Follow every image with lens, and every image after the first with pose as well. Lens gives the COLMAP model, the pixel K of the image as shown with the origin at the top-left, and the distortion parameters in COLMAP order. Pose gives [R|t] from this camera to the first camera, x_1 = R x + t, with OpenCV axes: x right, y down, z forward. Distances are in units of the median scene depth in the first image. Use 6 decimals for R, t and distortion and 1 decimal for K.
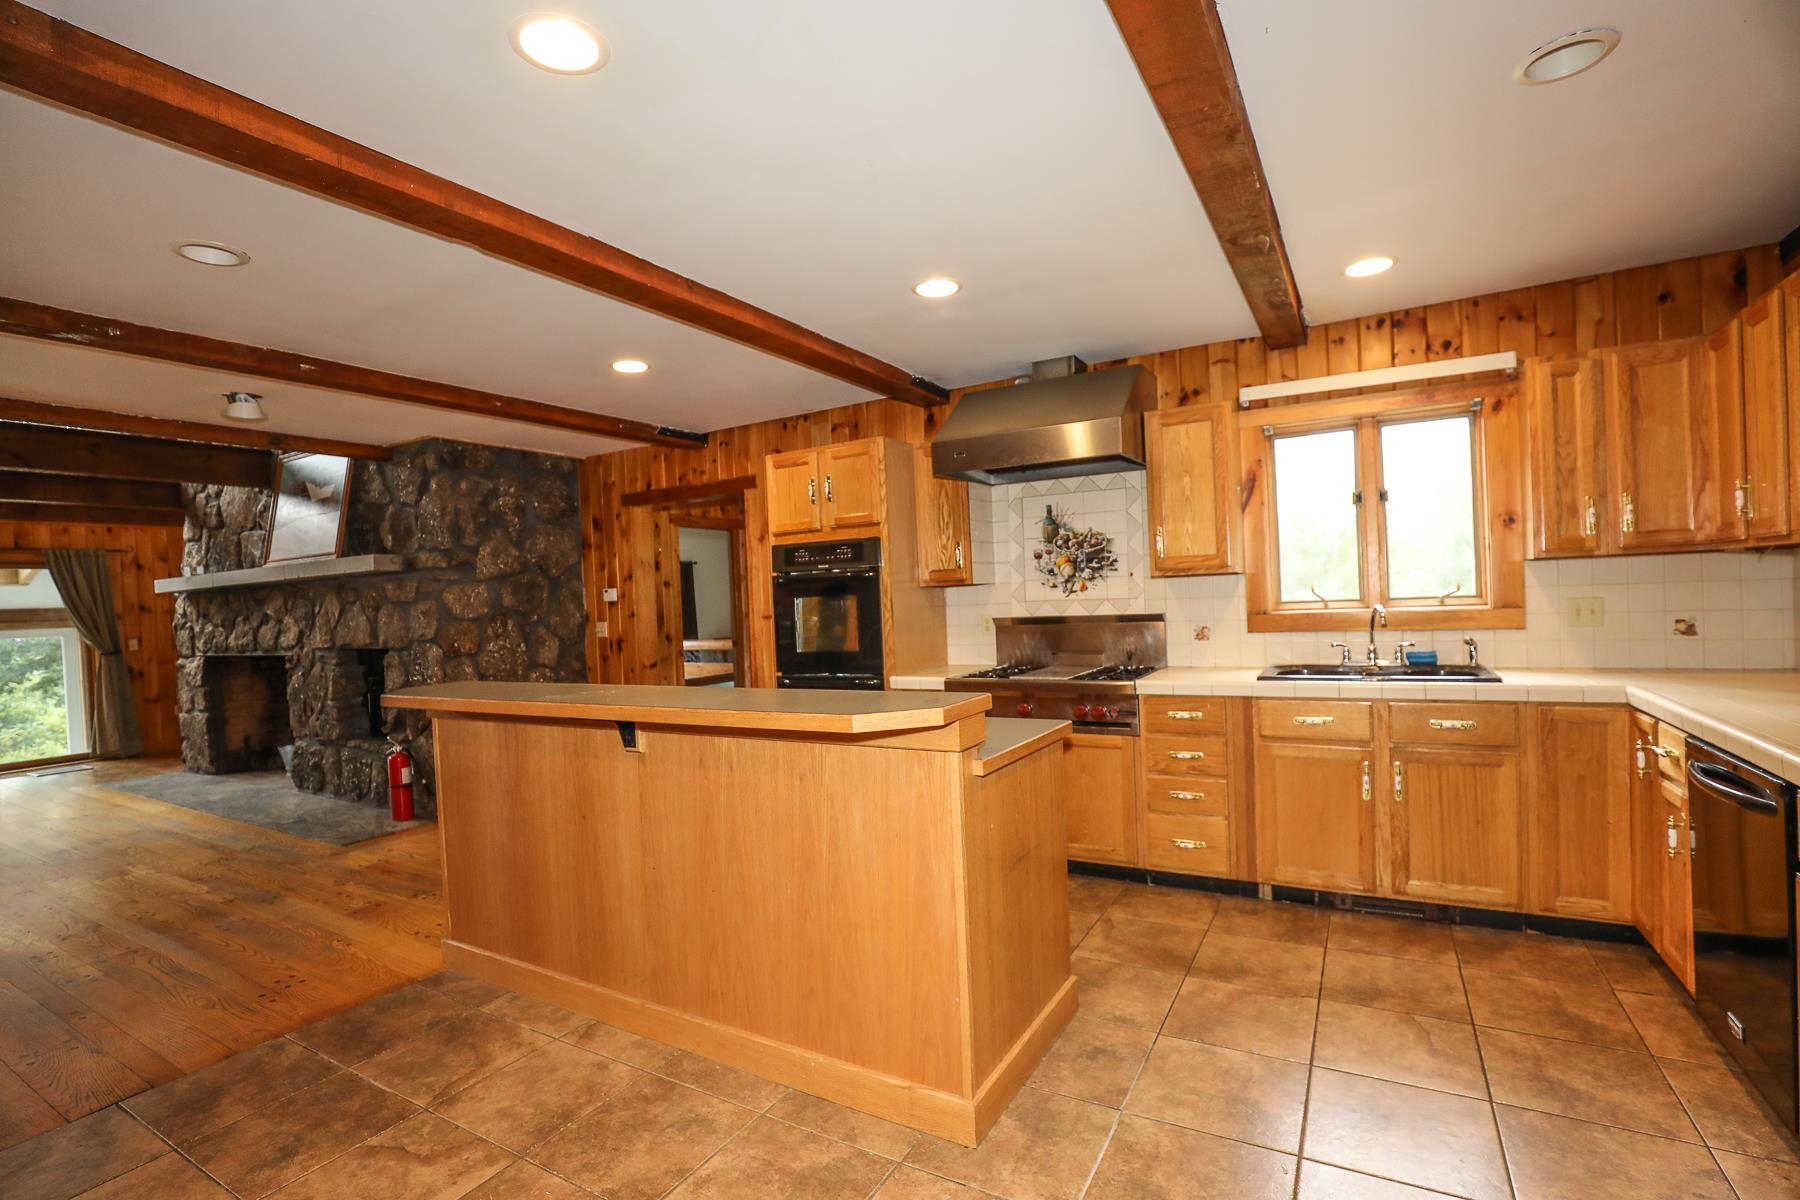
lens RADIAL K [[826.7, 0, 911.4], [0, 826.7, 606.7], [0, 0, 1]] dist [-0.032071, 0.004464]
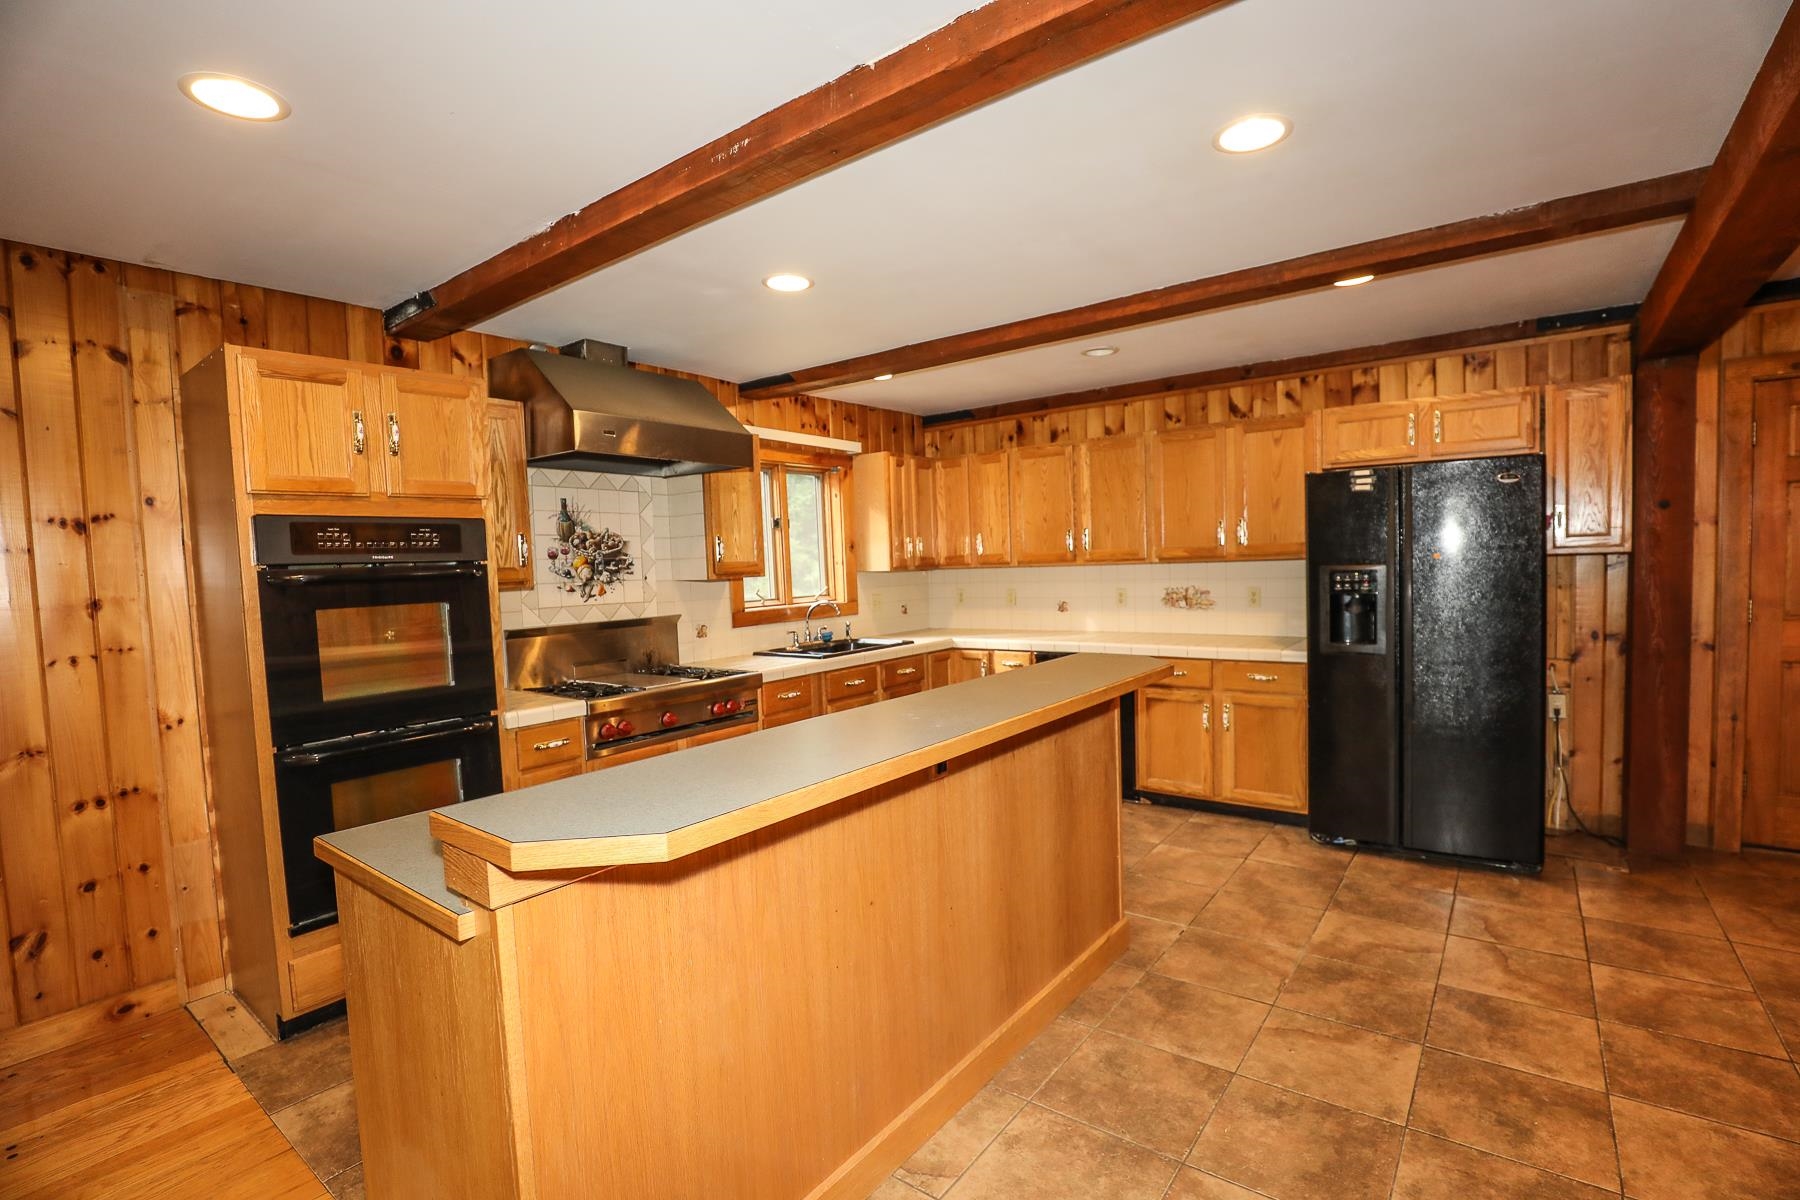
lens RADIAL K [[826.7, 0, 898.6], [0, 826.7, 611.2], [0, 0, 1]] dist [-0.032071, 0.004464]
pose [[0.133111, -0.021390, 0.990870, -0.513467], [0.043275, 0.998939, 0.015751, -0.000750], [-0.990156, 0.040783, 0.133895, 0.413252]]
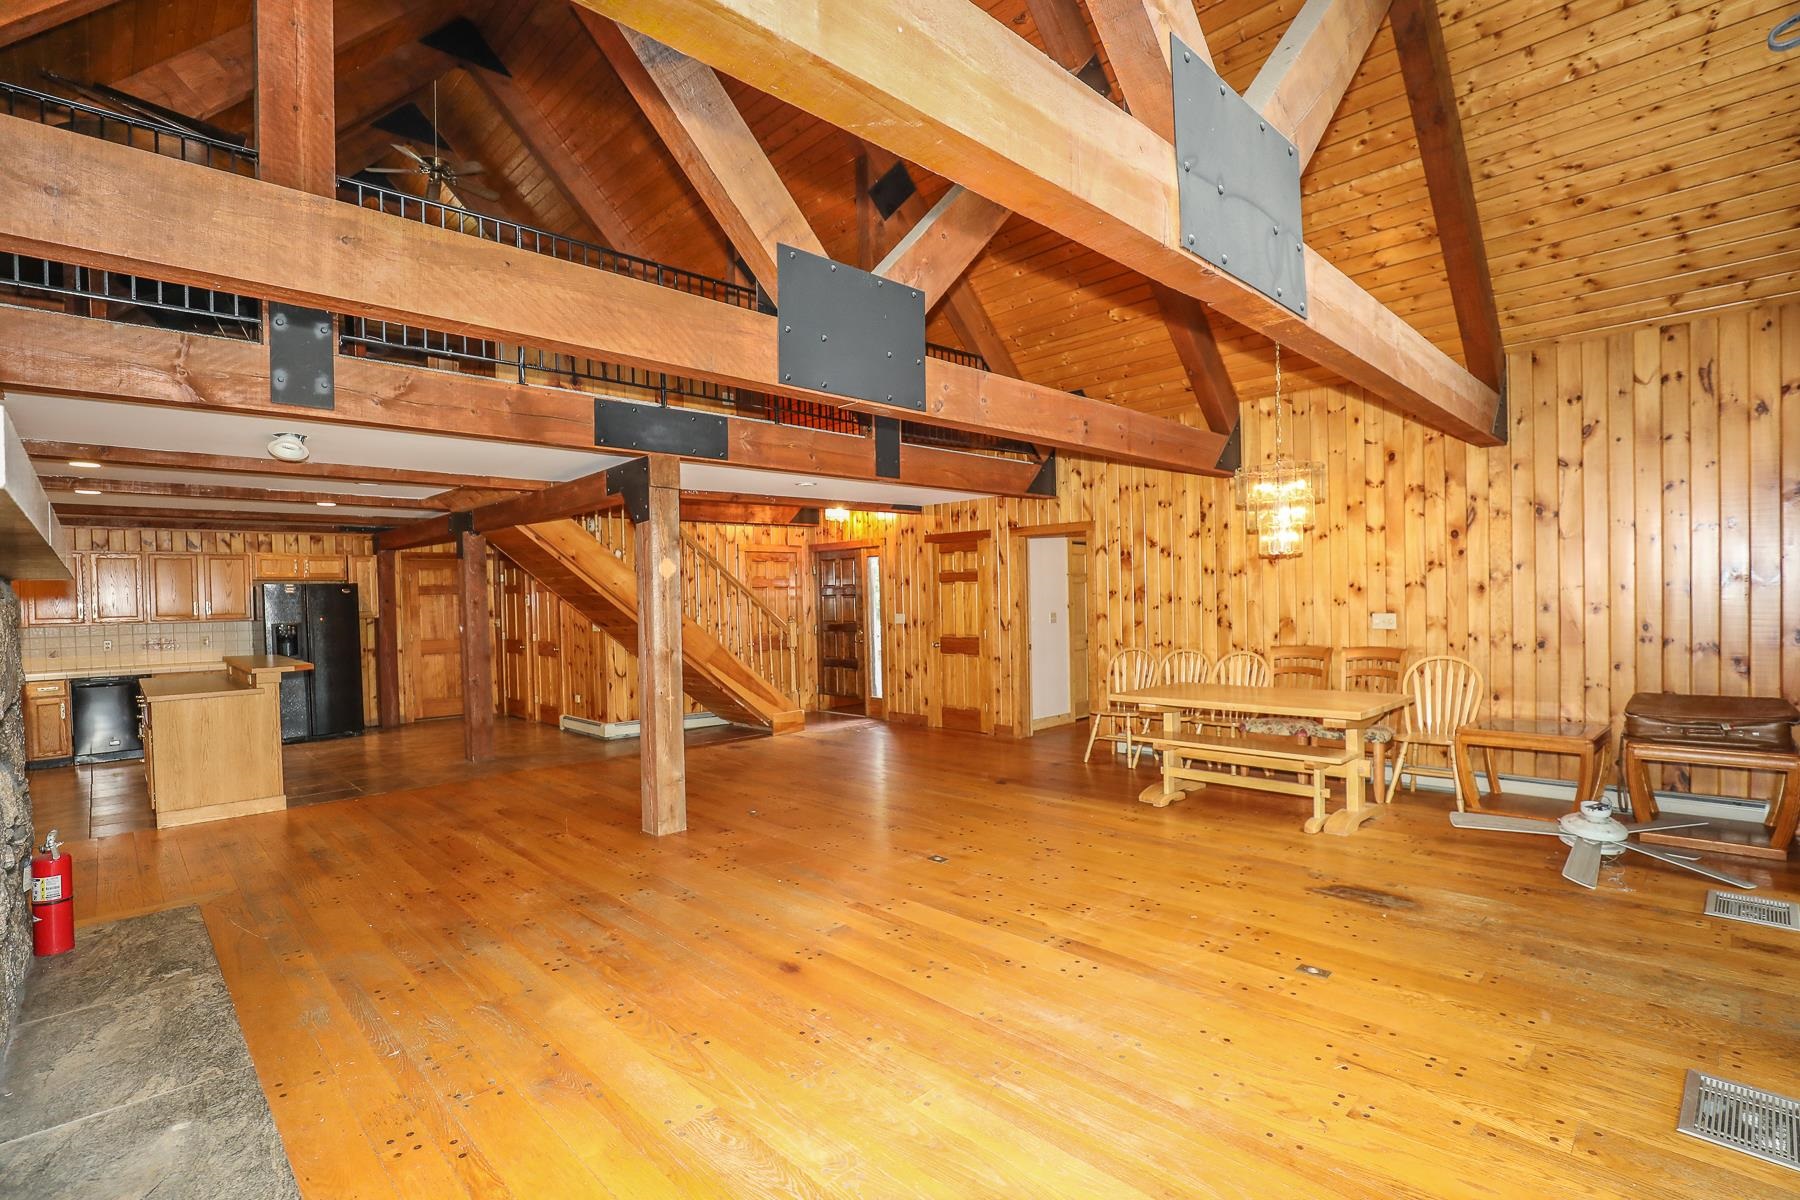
lens RADIAL K [[826.7, 0, 914.4], [0, 826.7, 613.1], [0, 0, 1]] dist [-0.032071, 0.004464]
pose [[-0.964490, 0.059855, 0.257249, -1.404266], [0.068343, 0.997369, 0.024175, 0.014873], [-0.255125, 0.040897, -0.966043, 1.358912]]
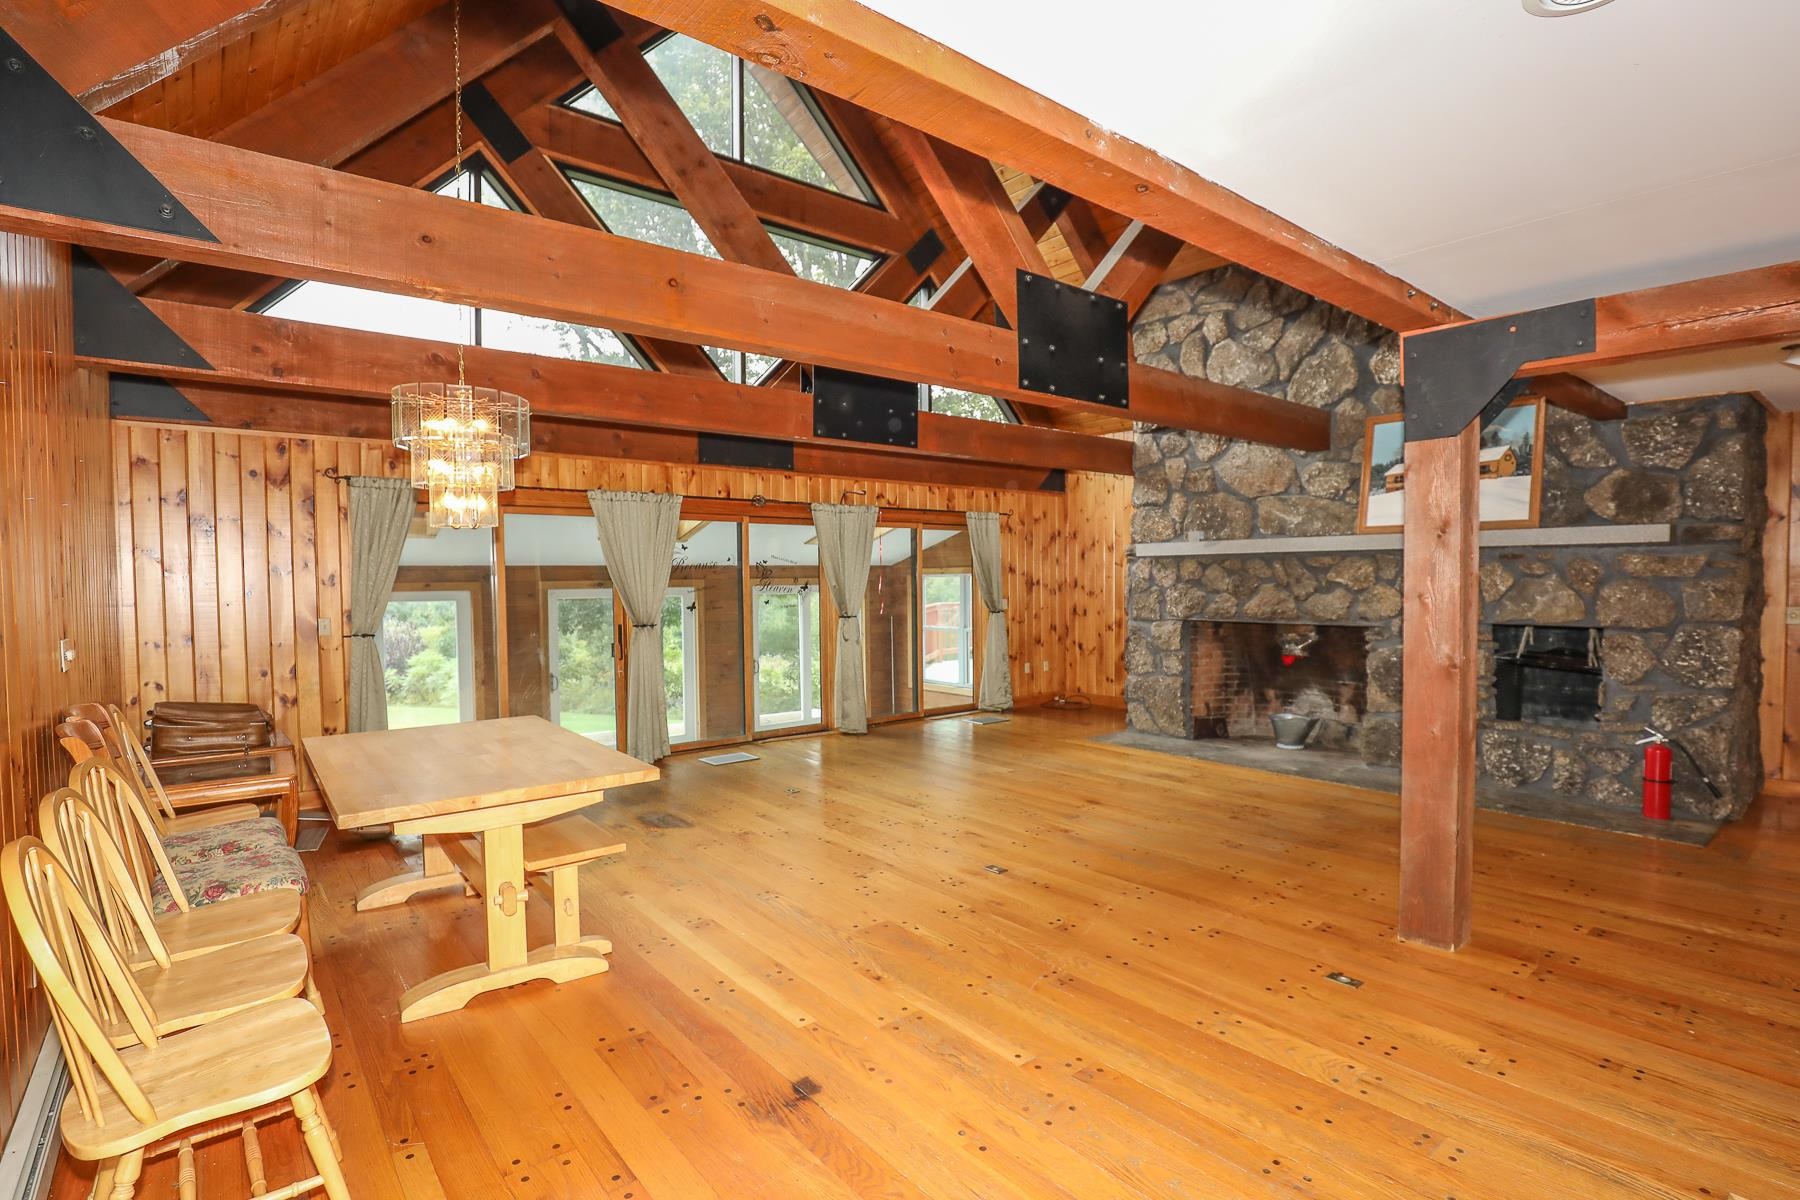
lens RADIAL K [[872.8, 0, 892.5], [0, 872.8, 610.6], [0, 0, 1]] dist [-0.040162, 0.006839]
pose [[0.930095, 0.048042, -0.364165, -1.023816], [-0.035715, 0.998541, 0.040513, 0.022054], [0.365580, -0.024675, 0.930453, -0.170086]]
